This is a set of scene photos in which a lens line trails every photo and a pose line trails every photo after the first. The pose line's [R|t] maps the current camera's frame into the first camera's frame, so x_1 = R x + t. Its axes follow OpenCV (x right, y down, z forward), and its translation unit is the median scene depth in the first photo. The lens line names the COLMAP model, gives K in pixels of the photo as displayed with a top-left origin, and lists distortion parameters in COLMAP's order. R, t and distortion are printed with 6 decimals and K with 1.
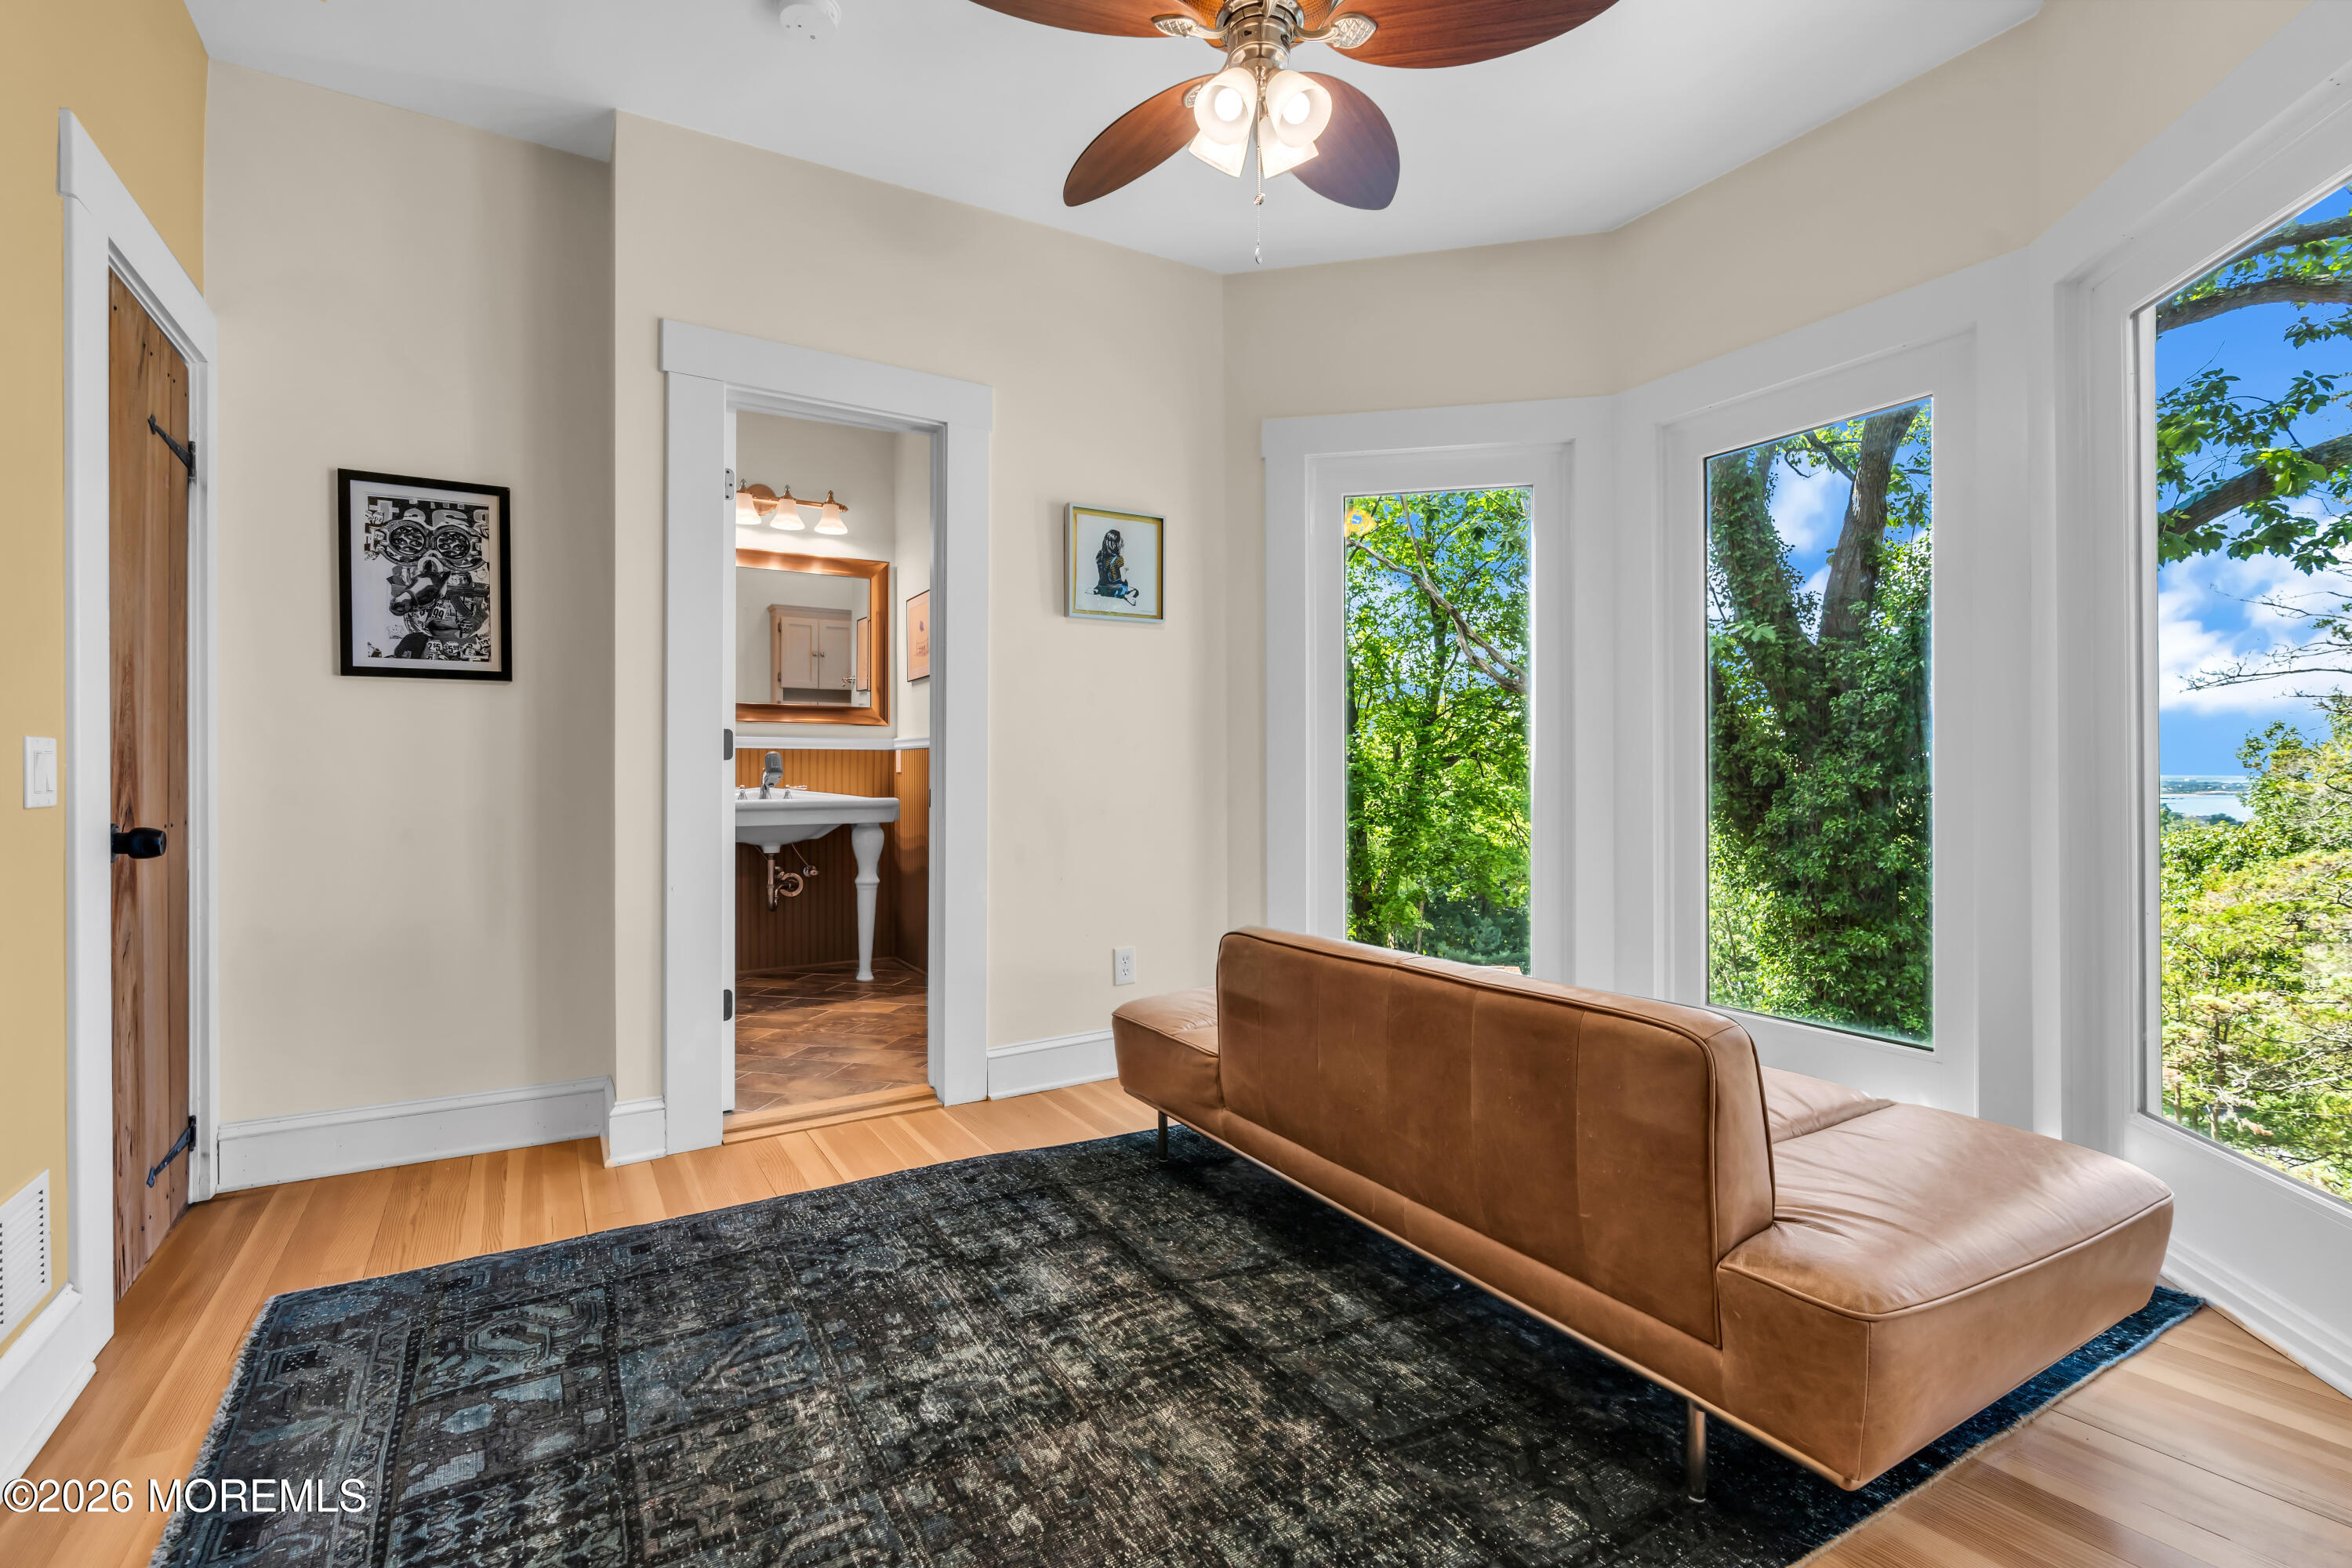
lens RADIAL K [[1065.7, 0, 1166.3], [0, 1065.7, 774.5], [0, 0, 1]] dist [-0.016126, 0.007647]
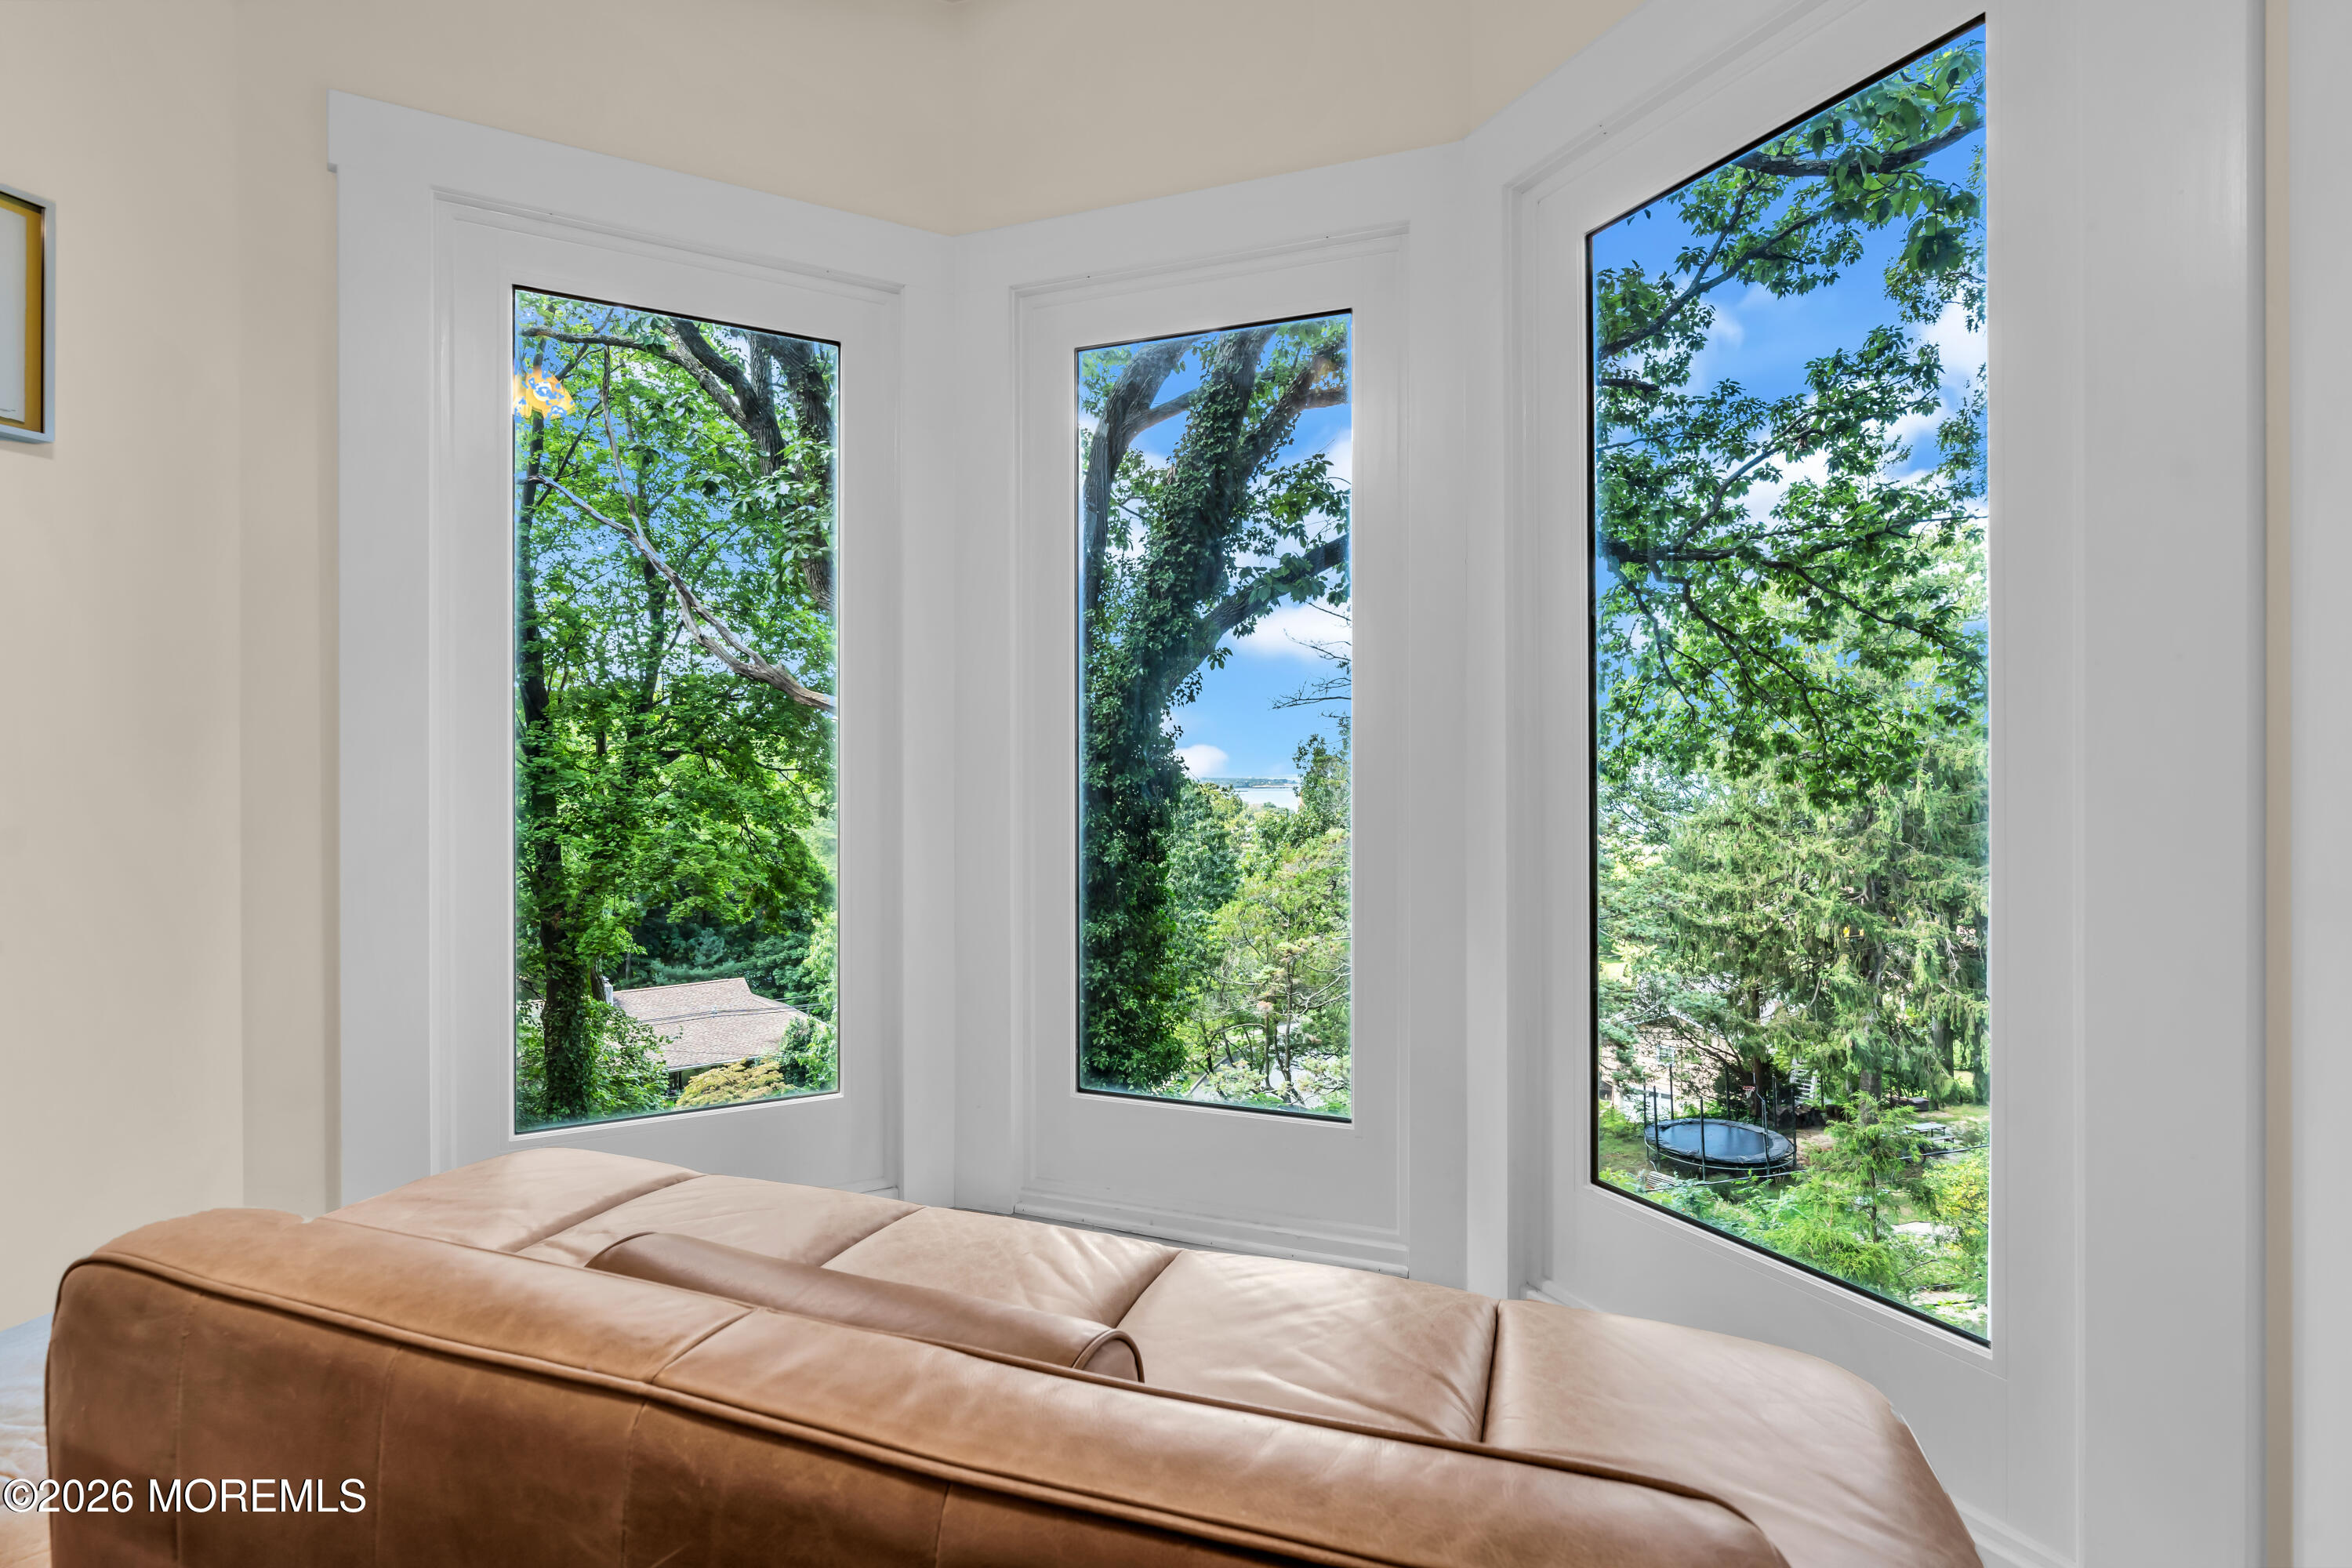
lens RADIAL K [[1065.7, 0, 1166.3], [0, 1065.7, 774.5], [0, 0, 1]] dist [-0.016126, 0.007647]
pose [[0.761756, 0.001370, 0.647863, 0.099083], [-0.003503, 0.999992, 0.002005, -0.006139], [-0.647855, -0.003797, 0.761755, 0.510665]]
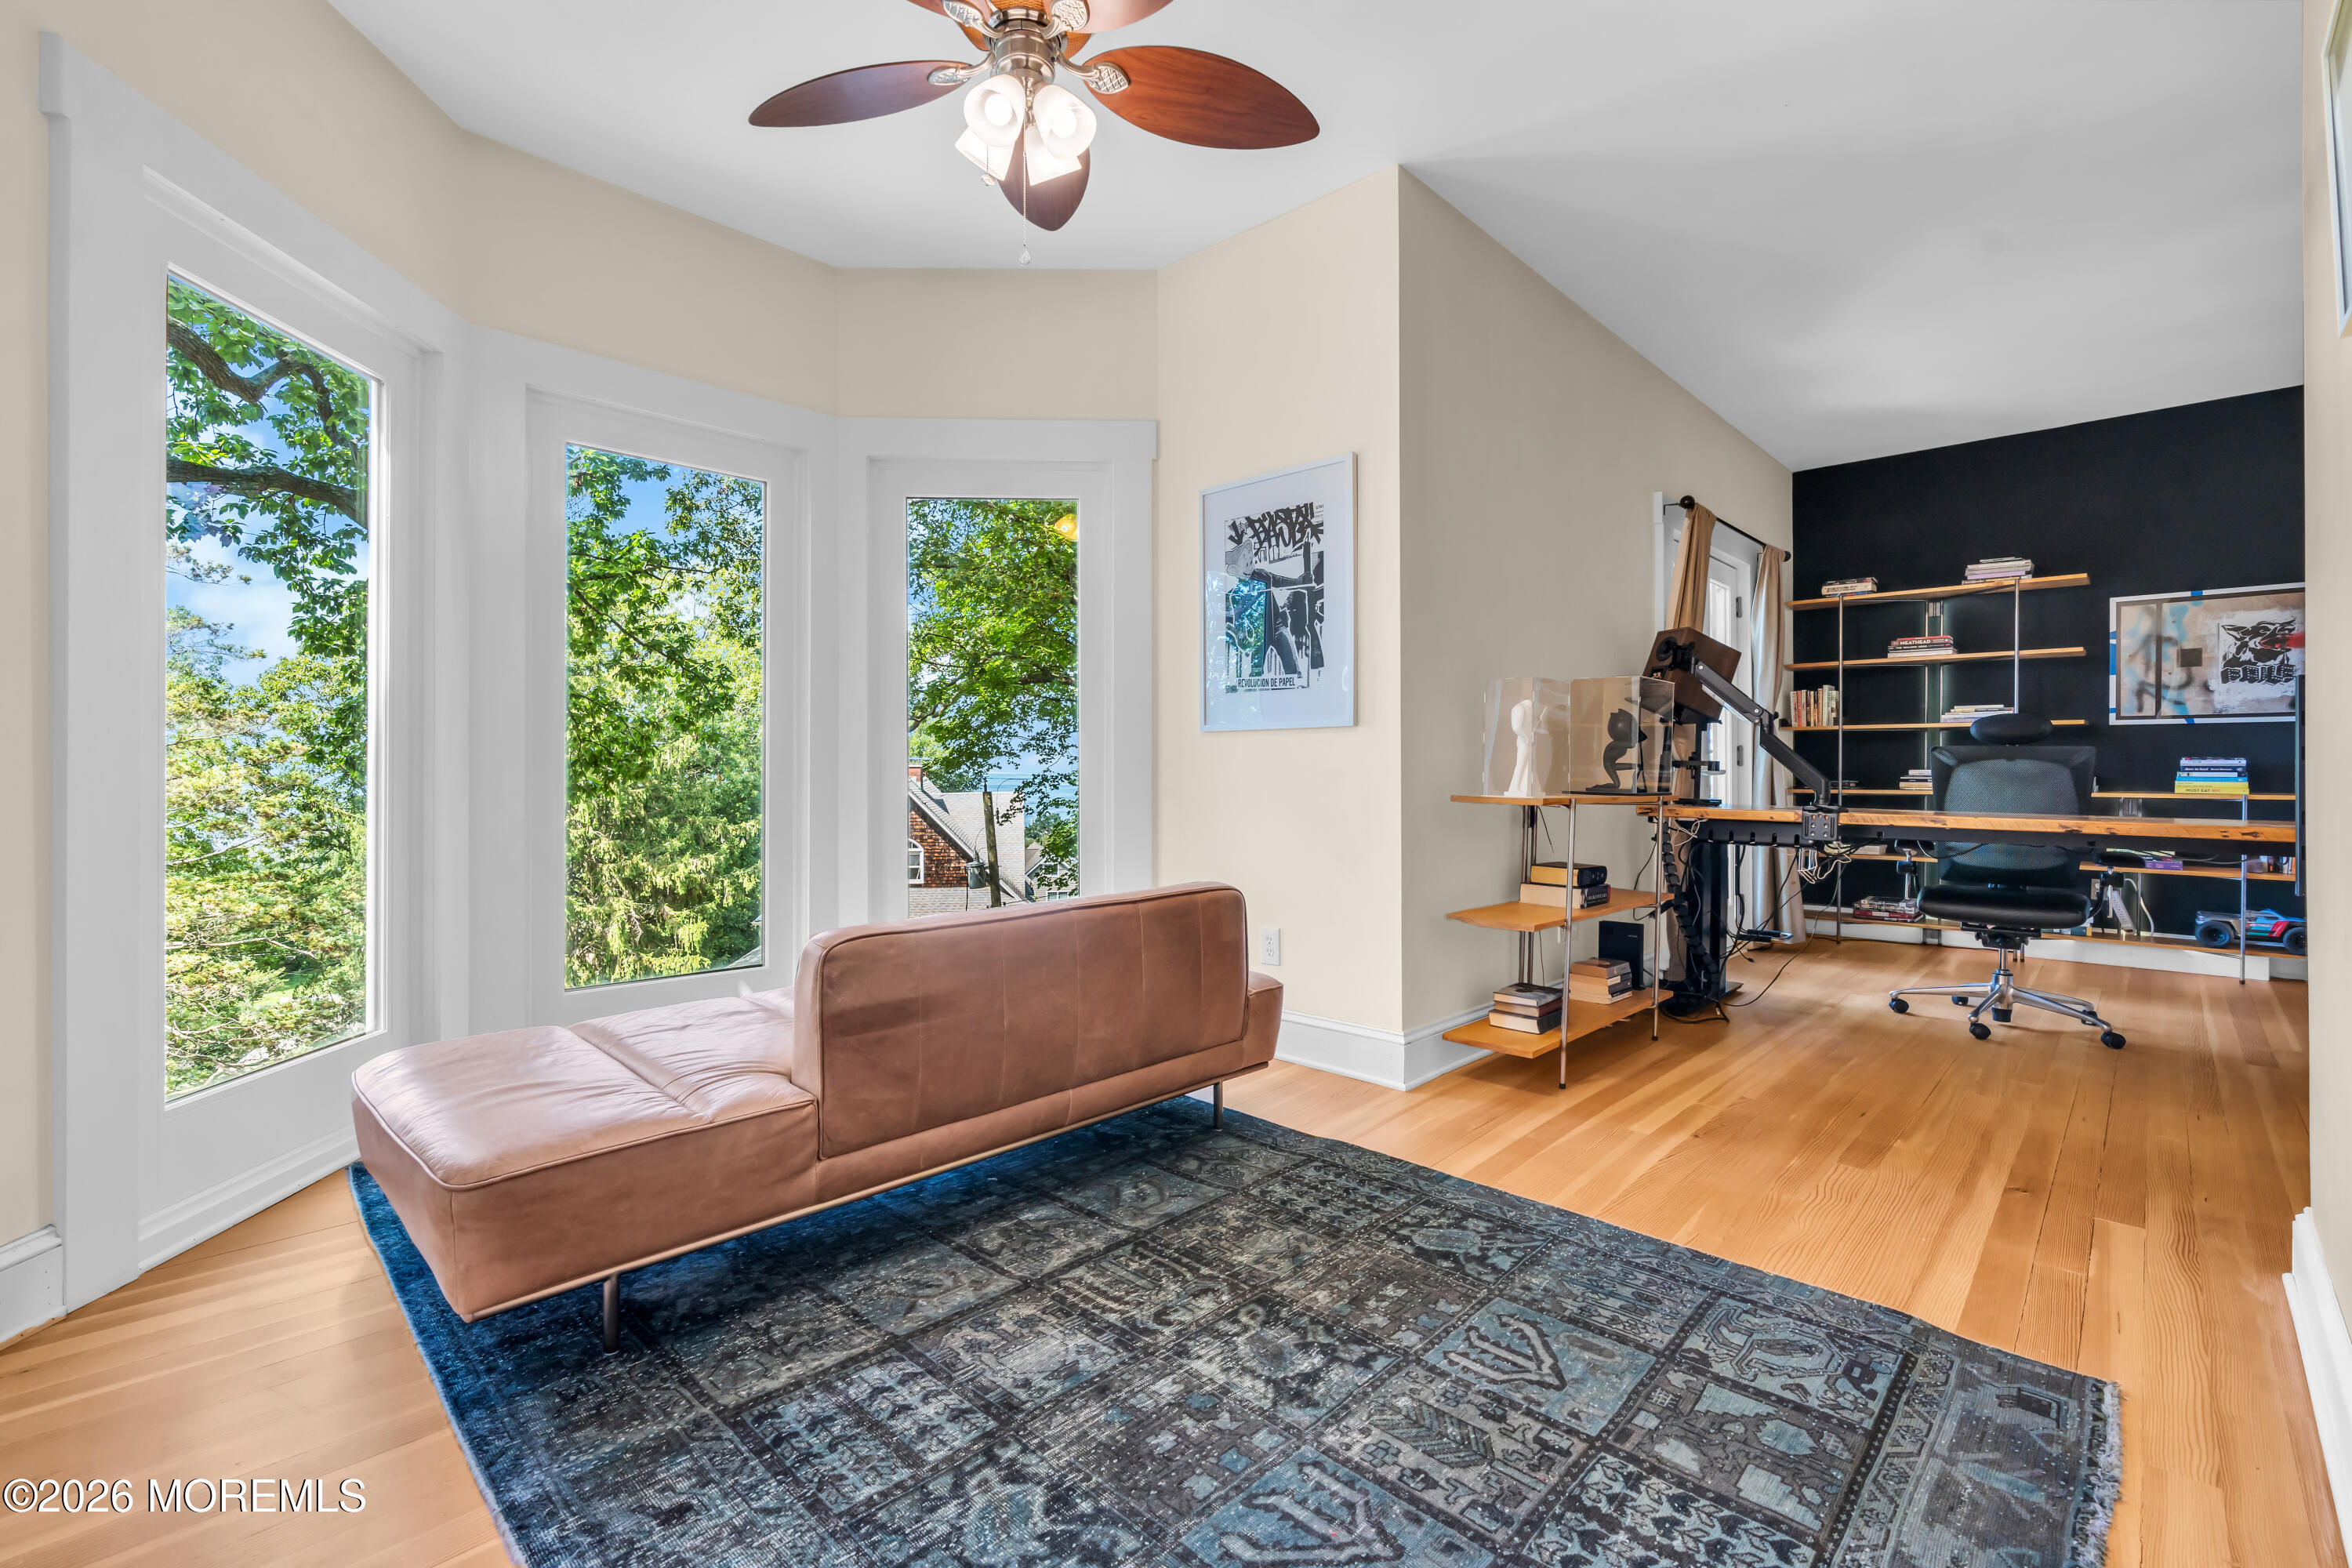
lens RADIAL K [[1086.4, 0, 1163.6], [0, 1086.4, 788.5], [0, 0, 1]] dist [-0.016299, 0.009067]
pose [[-0.285546, -0.011722, 0.958293, -0.806797], [-0.000566, 0.999927, 0.012063, 0.017239], [-0.958365, 0.002903, -0.285532, 0.975273]]
